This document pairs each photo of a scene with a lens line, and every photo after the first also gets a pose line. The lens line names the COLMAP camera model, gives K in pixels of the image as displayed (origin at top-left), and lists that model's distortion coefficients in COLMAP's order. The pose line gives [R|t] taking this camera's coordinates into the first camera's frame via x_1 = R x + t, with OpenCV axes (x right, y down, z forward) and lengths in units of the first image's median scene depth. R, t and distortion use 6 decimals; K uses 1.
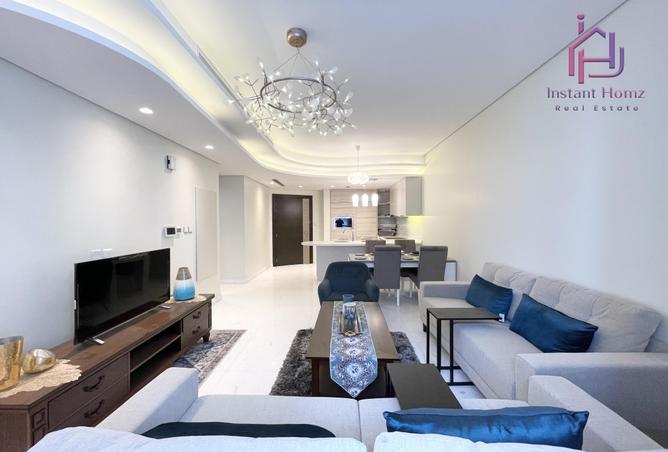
lens RADIAL K [[257.1, 0, 334.0], [0, 257.1, 226.0], [0, 0, 1]] dist [-0.011145, -0.000045]
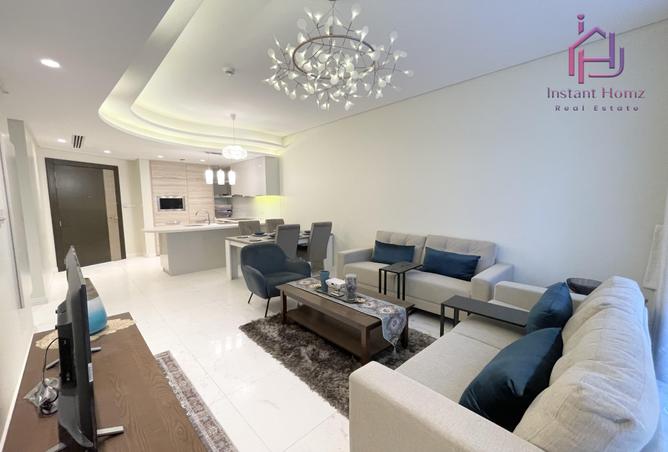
lens RADIAL K [[257.1, 0, 334.0], [0, 257.1, 226.0], [0, 0, 1]] dist [-0.011145, -0.000045]
pose [[0.732398, -0.064173, 0.677846, -0.220838], [0.014815, 0.996815, 0.078364, 0.003807], [-0.680716, -0.047352, 0.731016, 0.084661]]
